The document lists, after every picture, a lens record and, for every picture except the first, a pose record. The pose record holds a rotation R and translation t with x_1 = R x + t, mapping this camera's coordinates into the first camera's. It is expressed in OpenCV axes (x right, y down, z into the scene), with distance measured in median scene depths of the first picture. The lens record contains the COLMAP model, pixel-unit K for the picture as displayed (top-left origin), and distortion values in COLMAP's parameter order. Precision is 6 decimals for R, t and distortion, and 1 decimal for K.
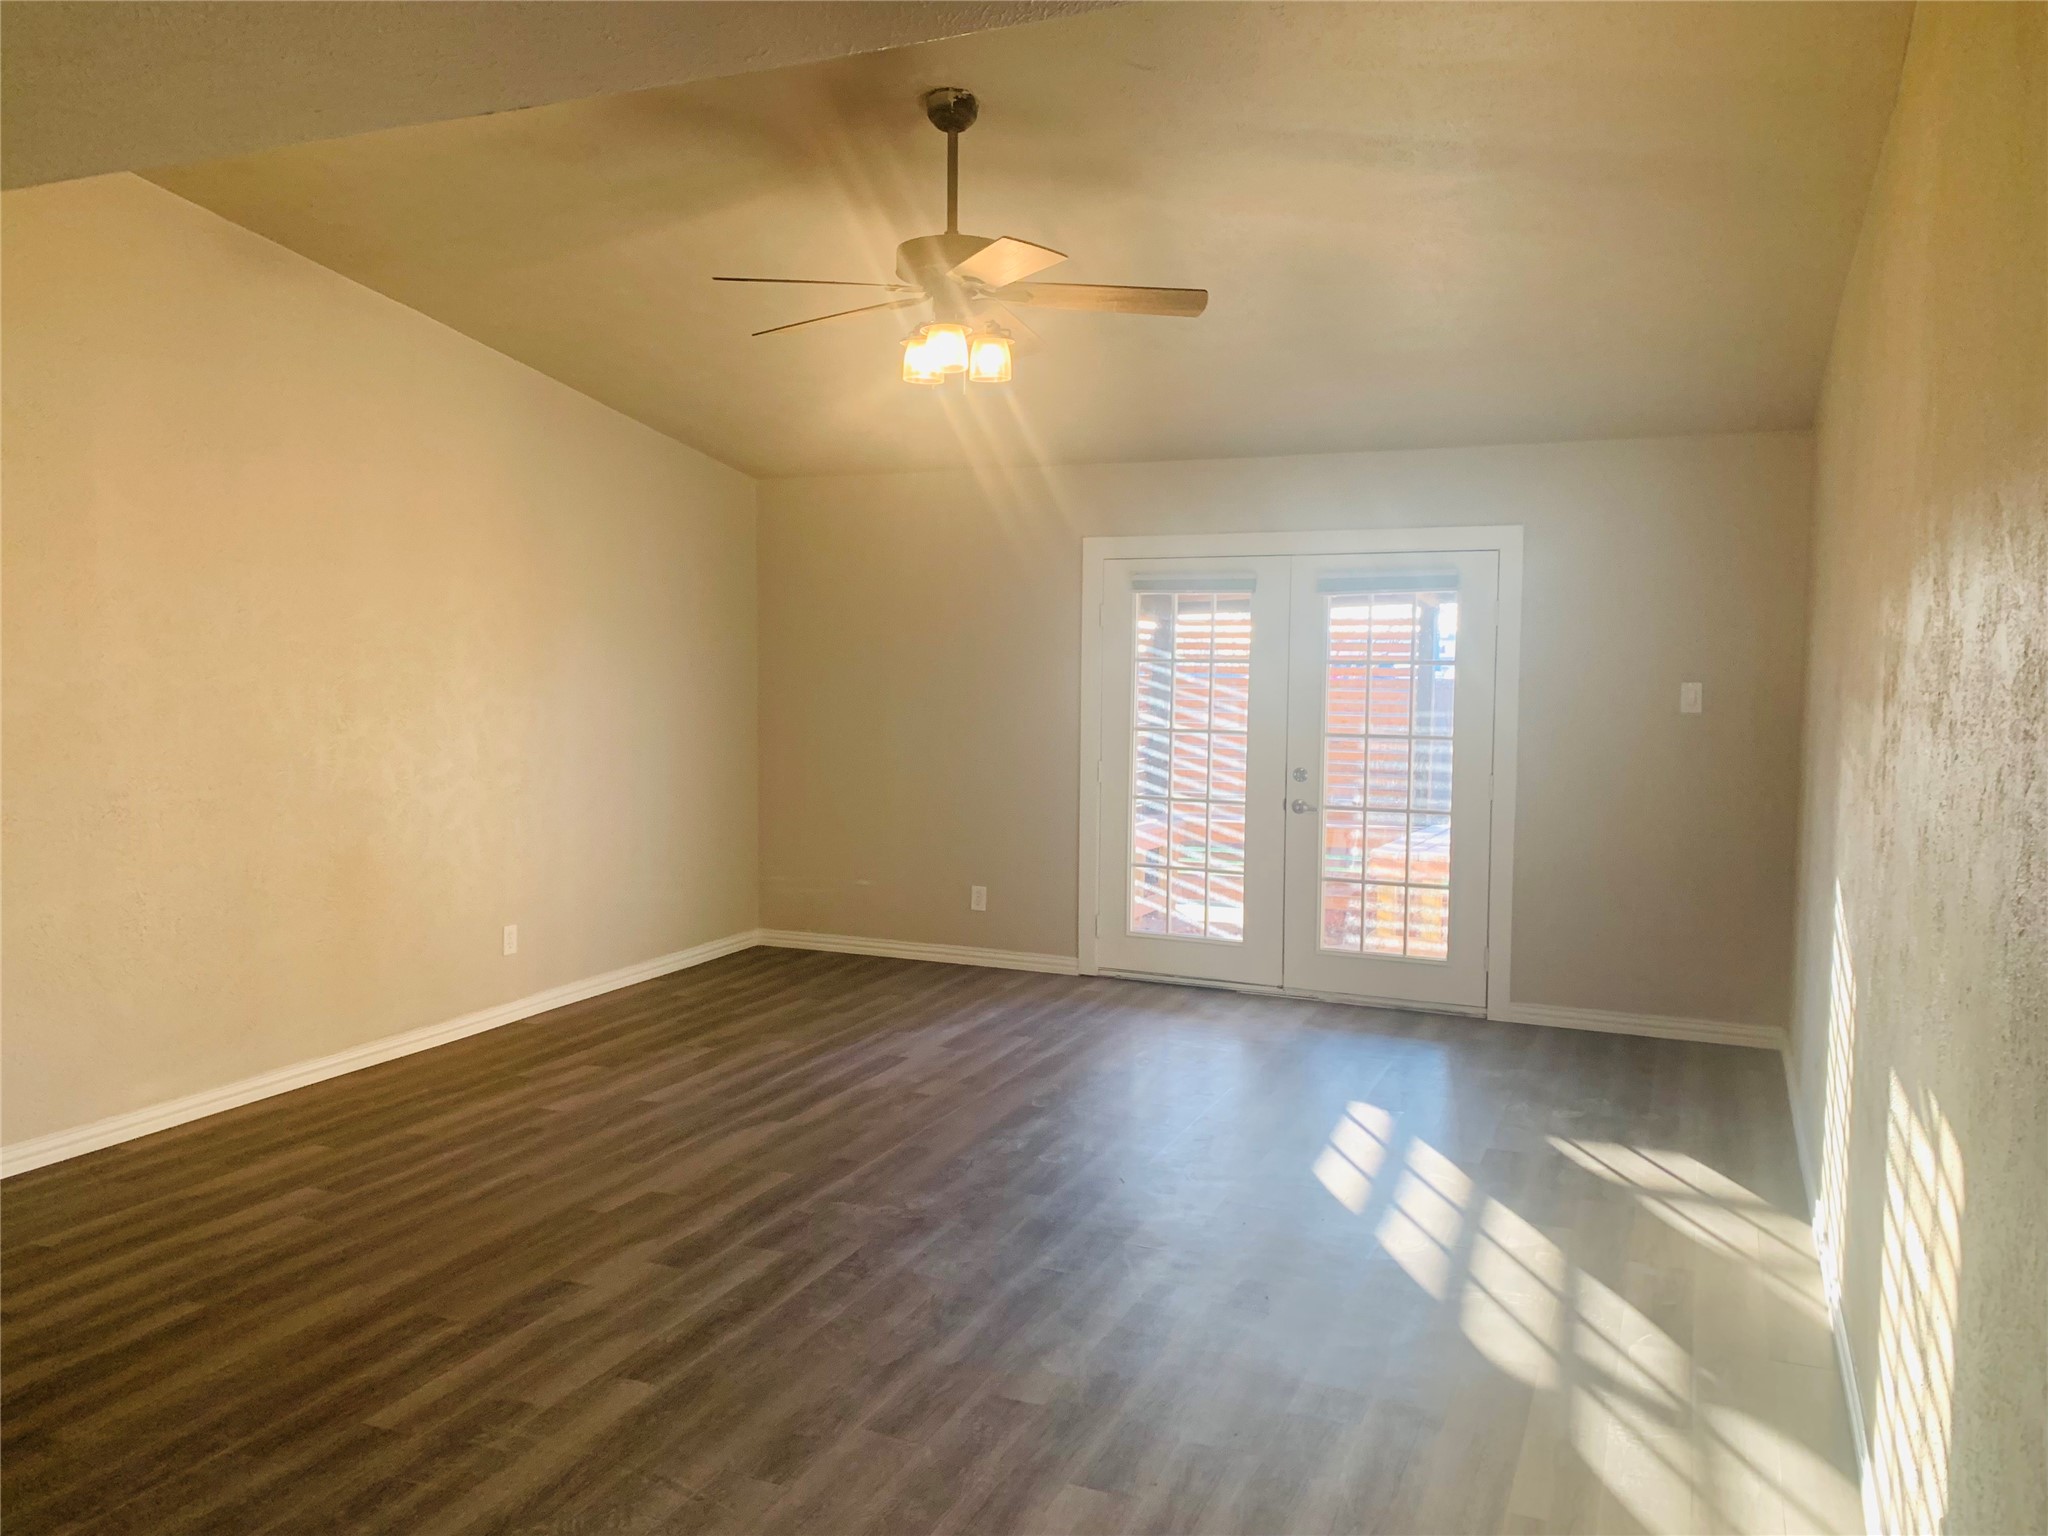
lens RADIAL K [[1554.3, 0, 1017.1], [0, 1554.3, 771.5], [0, 0, 1]] dist [0.053908, -0.040113]
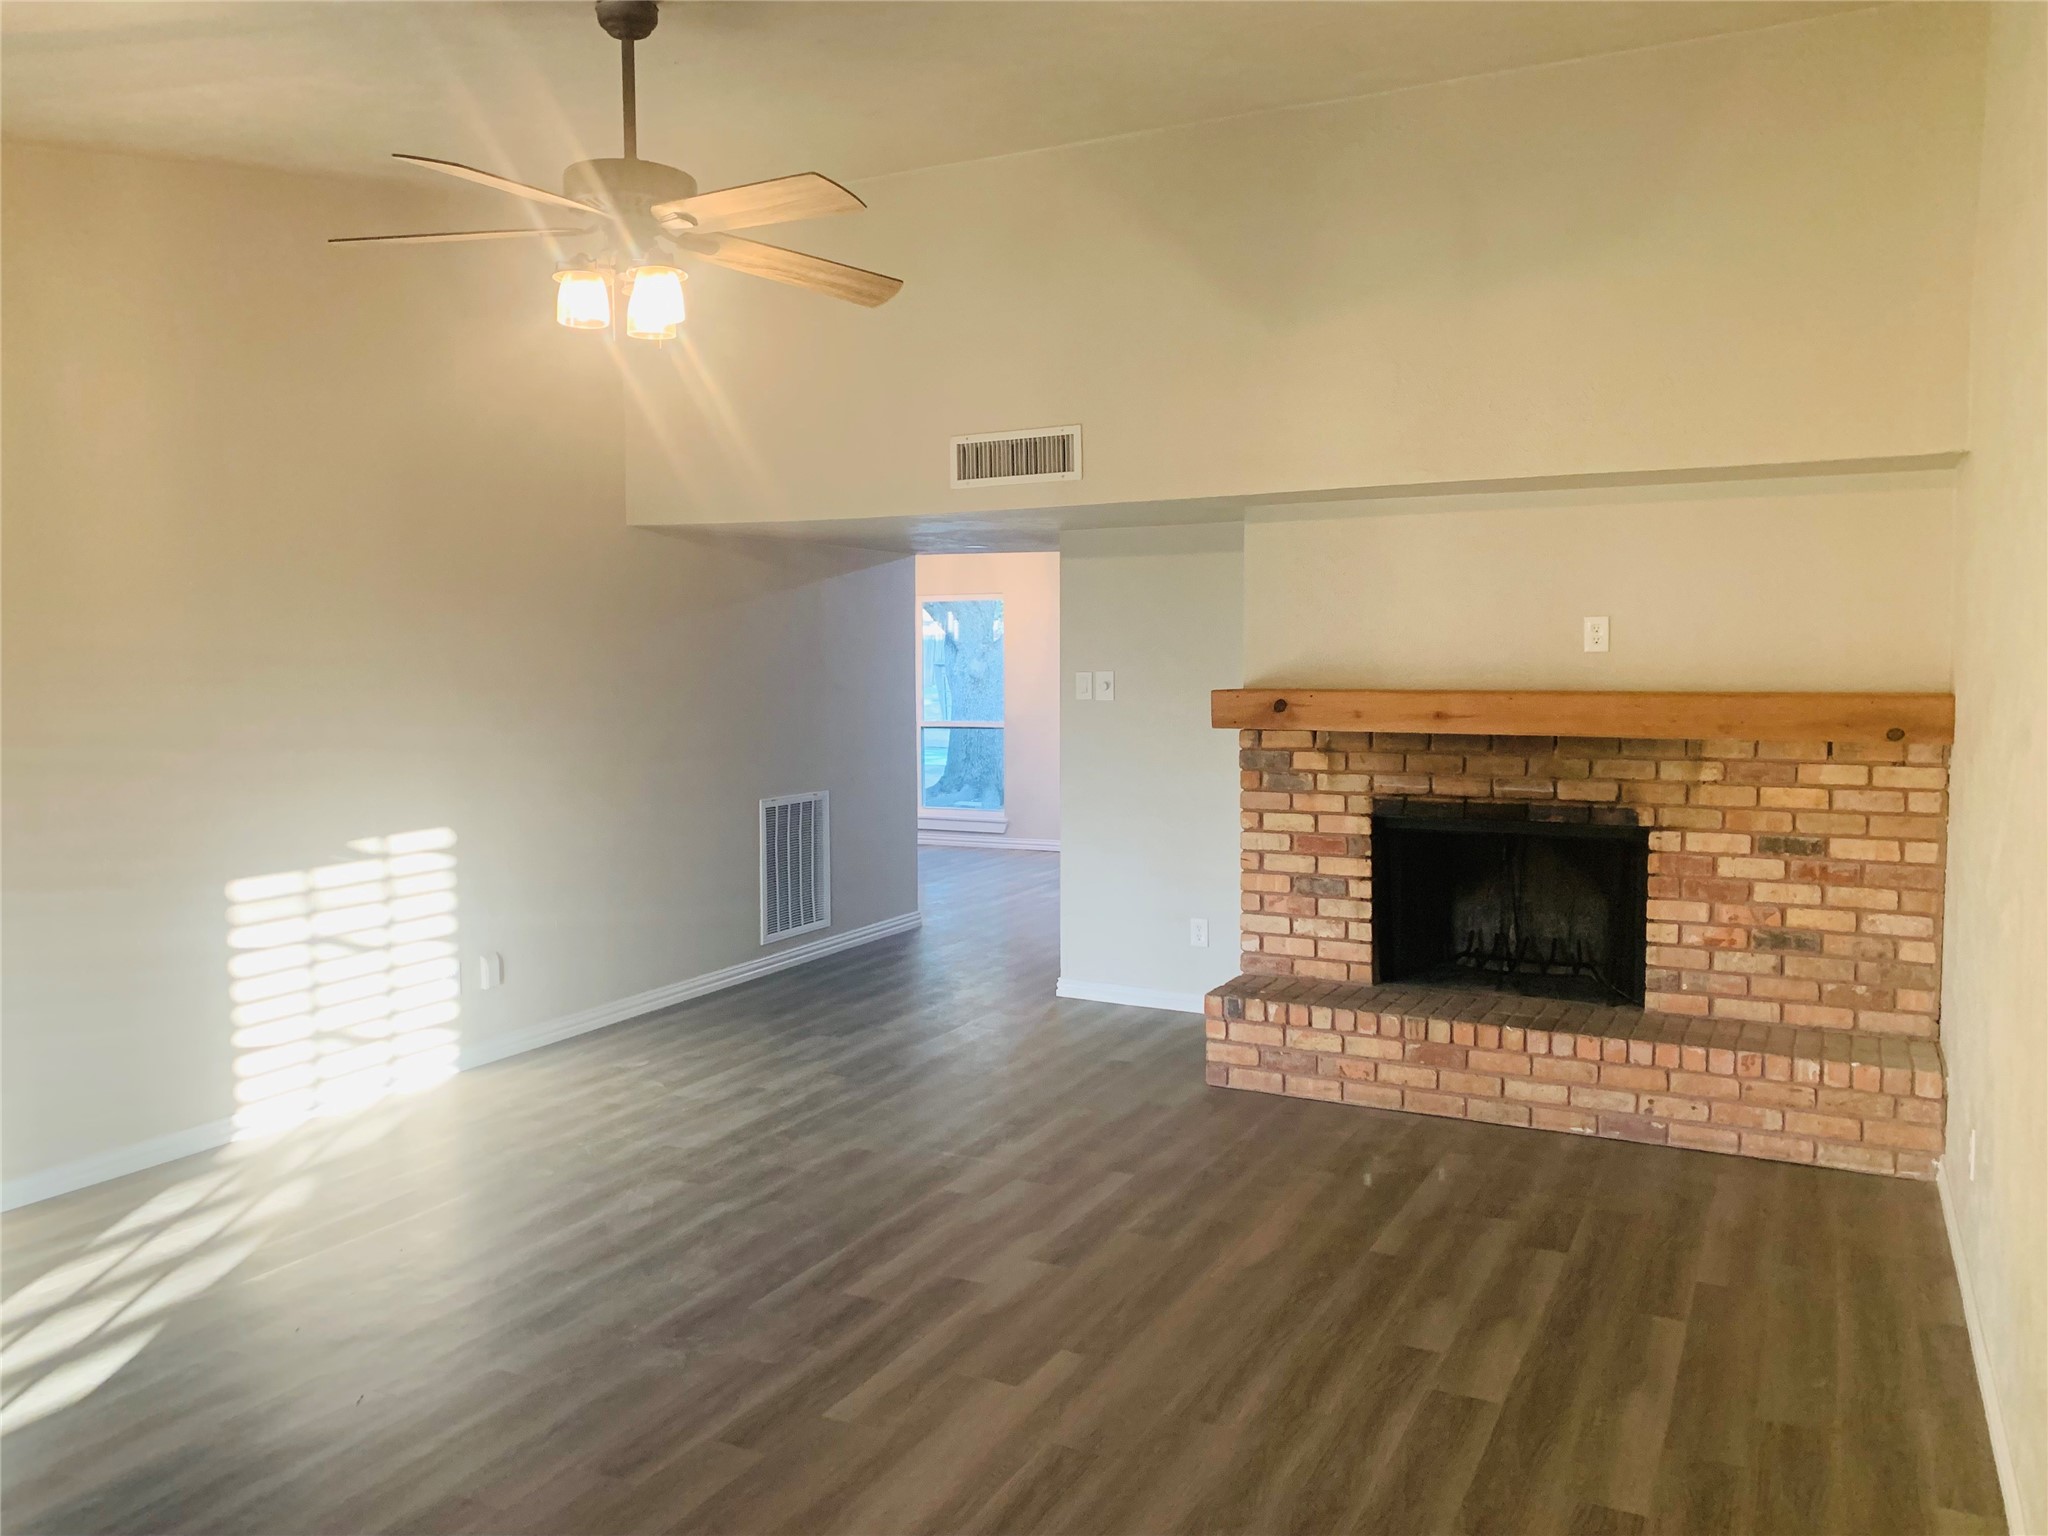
lens RADIAL K [[1554.3, 0, 1009.9], [0, 1554.3, 746.3], [0, 0, 1]] dist [0.053908, -0.040113]
pose [[-0.997629, -0.008156, 0.068332, -0.309267], [0.000441, 0.992175, 0.124856, -0.132704], [-0.068815, 0.124591, -0.989819, 1.878710]]
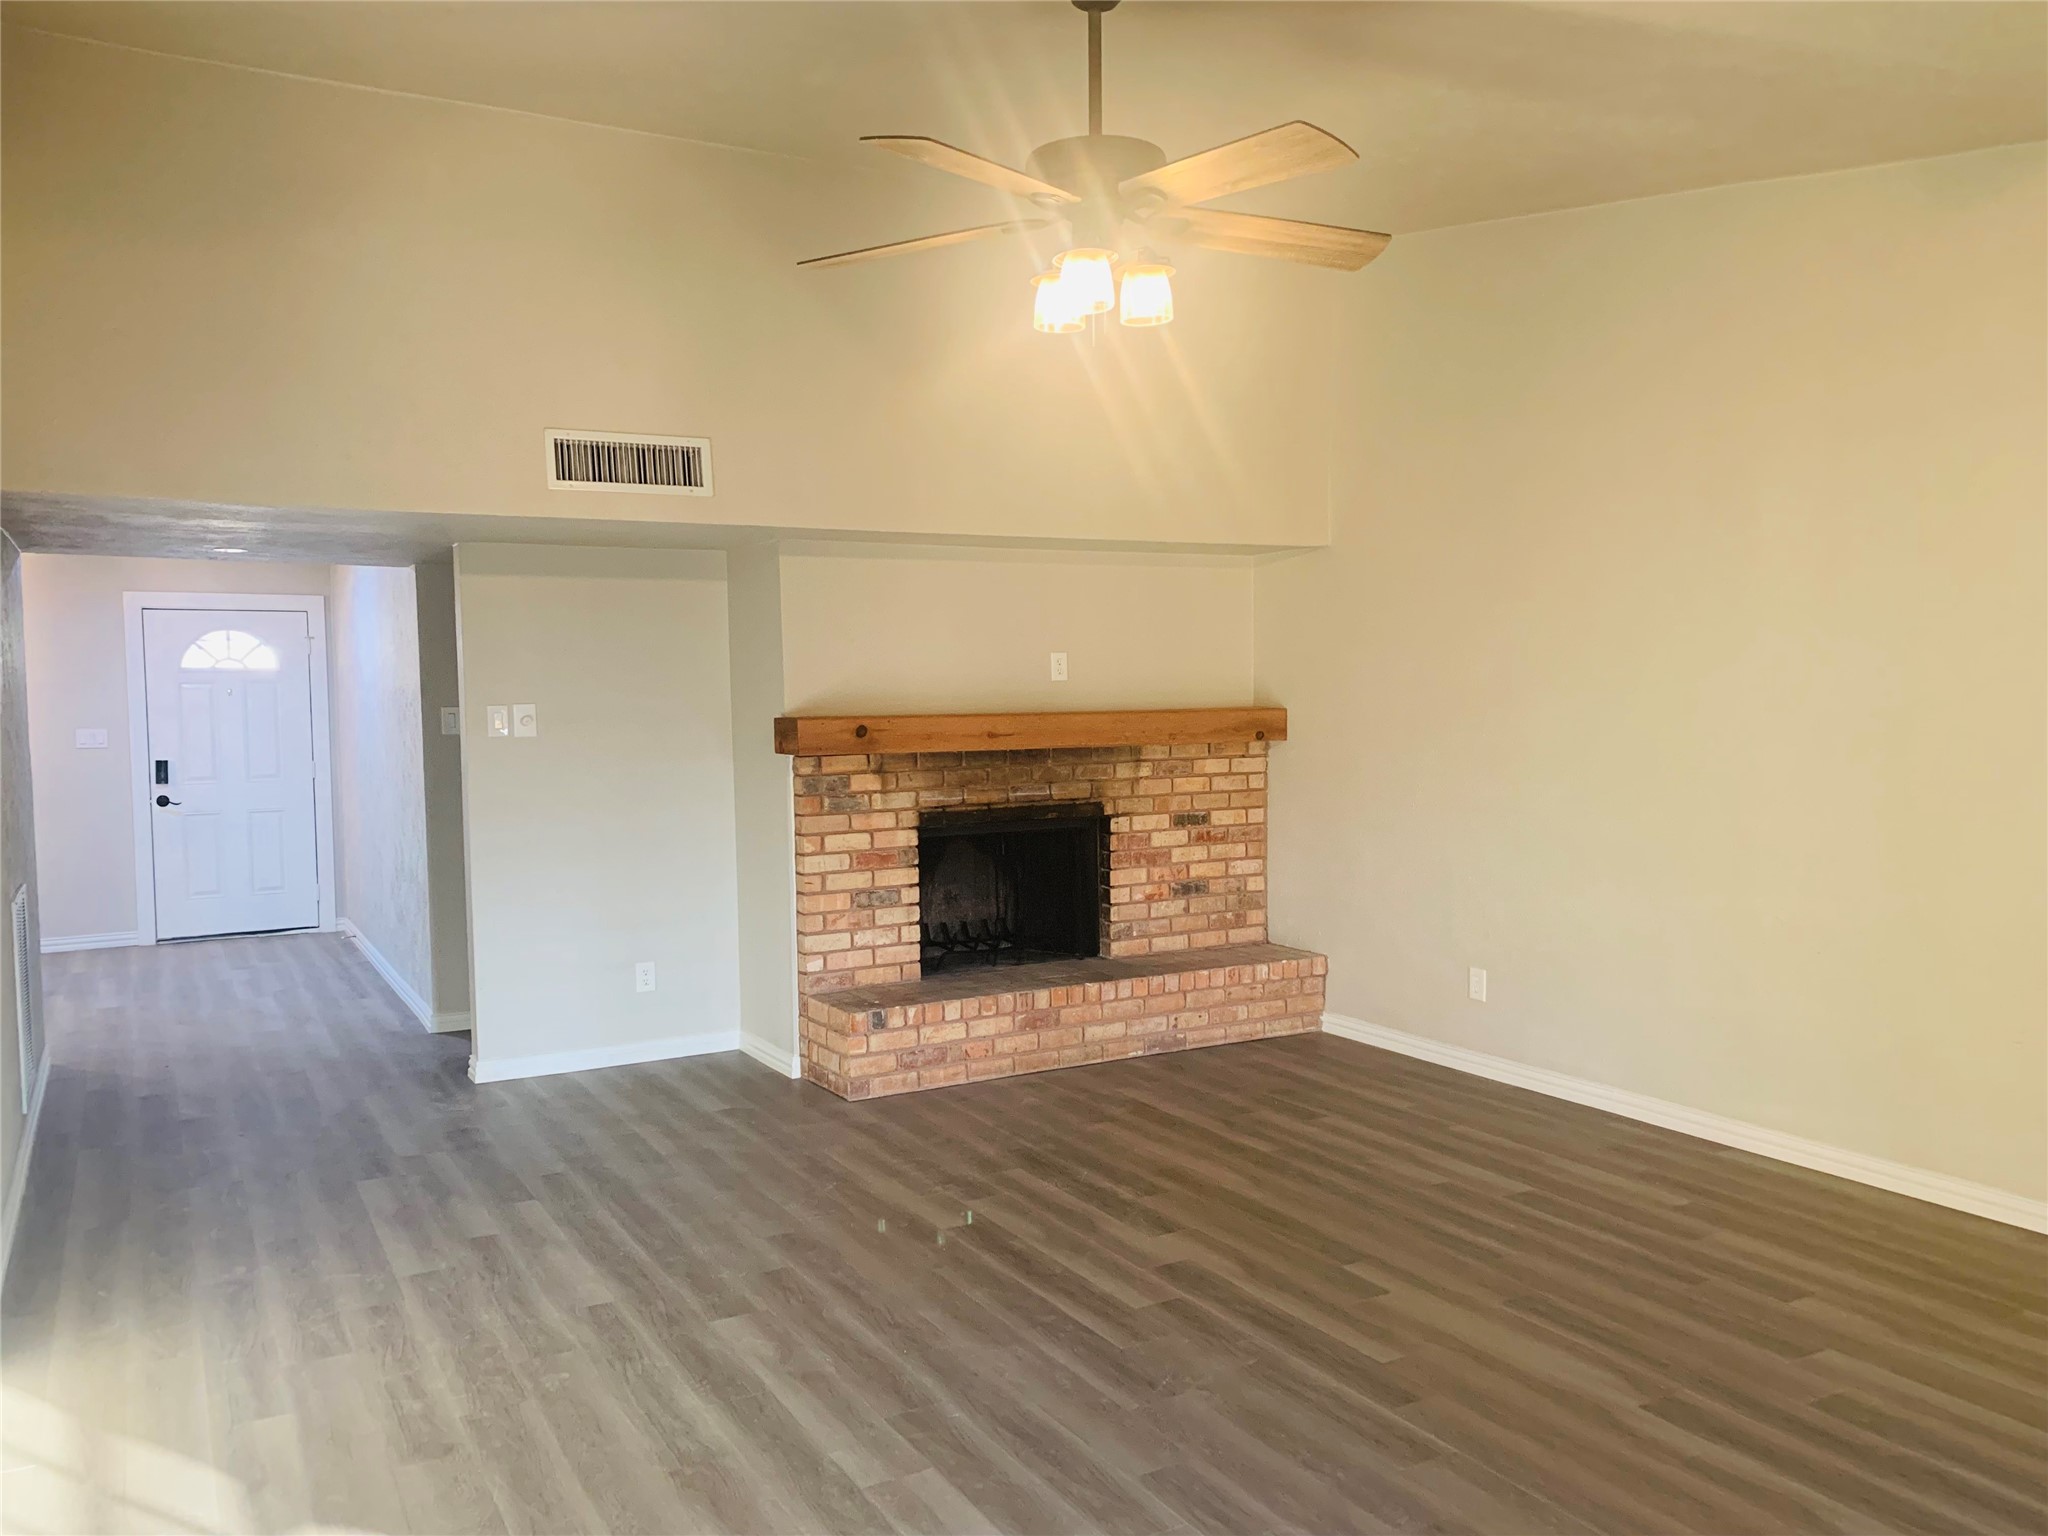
lens RADIAL K [[1554.3, 0, 1003.3], [0, 1554.3, 776.3], [0, 0, 1]] dist [0.053908, -0.040113]
pose [[-0.609034, 0.045921, -0.791813, 0.632592], [-0.046158, 0.994578, 0.093184, -0.095246], [0.791799, 0.093301, -0.603613, 1.476256]]
